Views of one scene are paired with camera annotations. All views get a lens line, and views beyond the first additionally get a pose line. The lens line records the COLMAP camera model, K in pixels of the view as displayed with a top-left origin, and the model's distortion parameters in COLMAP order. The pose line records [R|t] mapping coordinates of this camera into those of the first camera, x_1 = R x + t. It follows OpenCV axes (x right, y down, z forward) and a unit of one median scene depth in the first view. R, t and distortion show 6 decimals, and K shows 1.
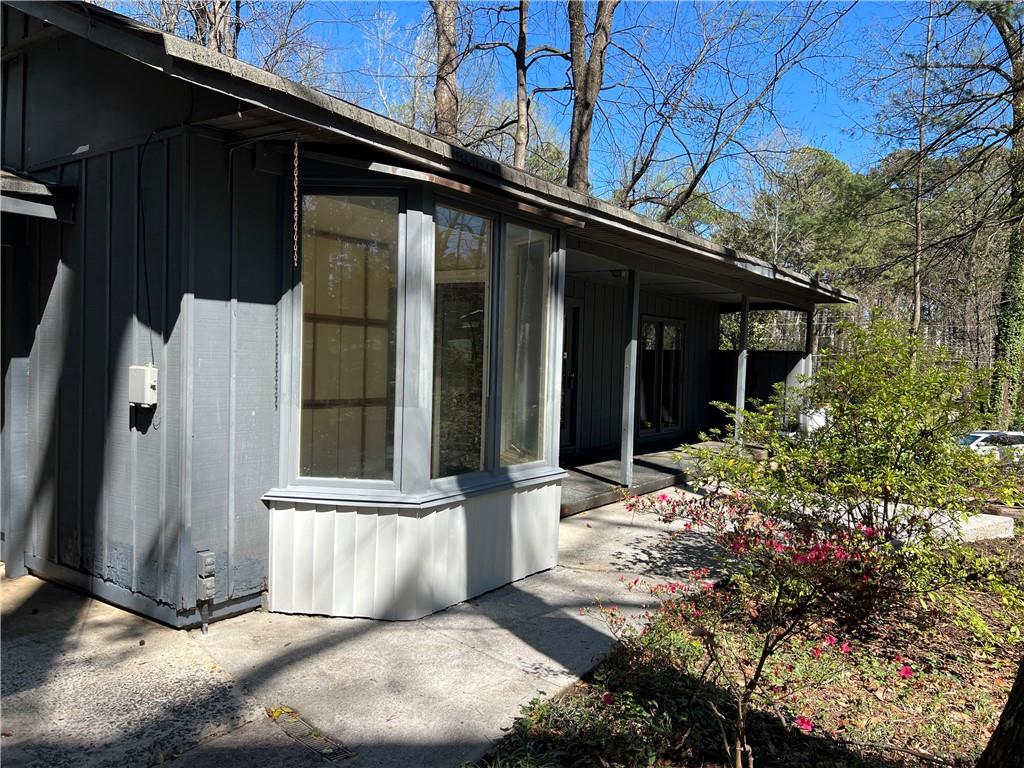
lens RADIAL K [[762.4, 0, 514.2], [0, 762.4, 387.7], [0, 0, 1]] dist [0.078336, -0.112340]
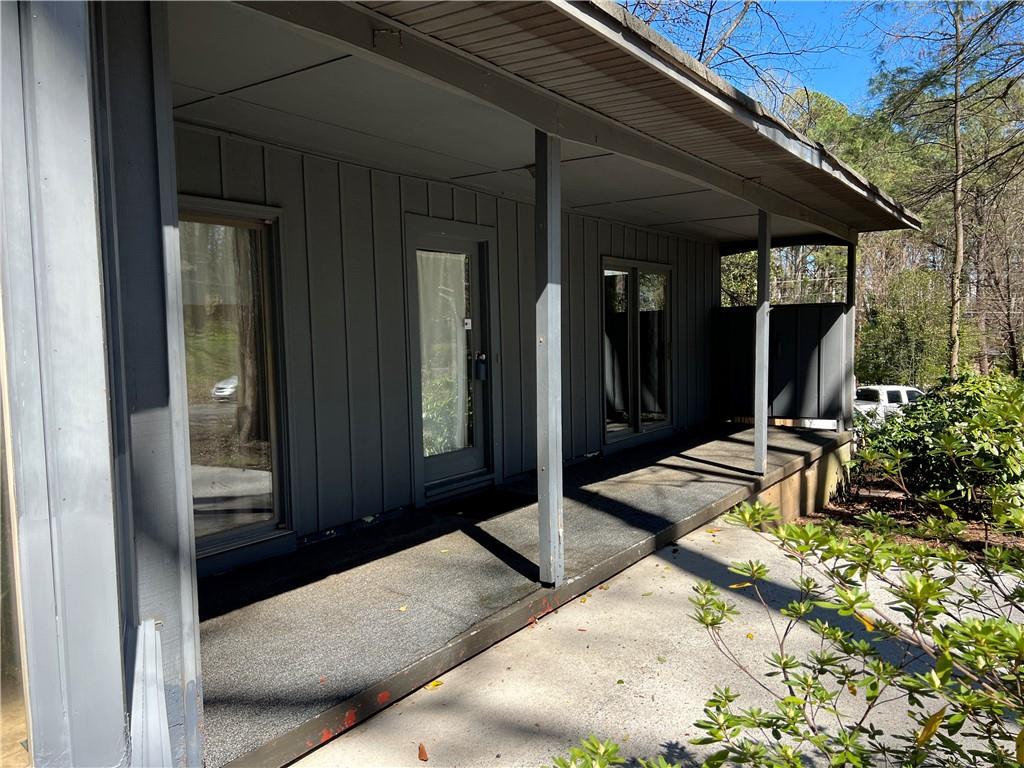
lens RADIAL K [[762.4, 0, 514.2], [0, 762.4, 387.7], [0, 0, 1]] dist [0.078336, -0.112340]
pose [[0.998945, -0.045806, 0.003122, 0.098356], [0.045672, 0.998364, 0.034405, -0.012130], [-0.004693, -0.034227, 0.999403, 0.398350]]
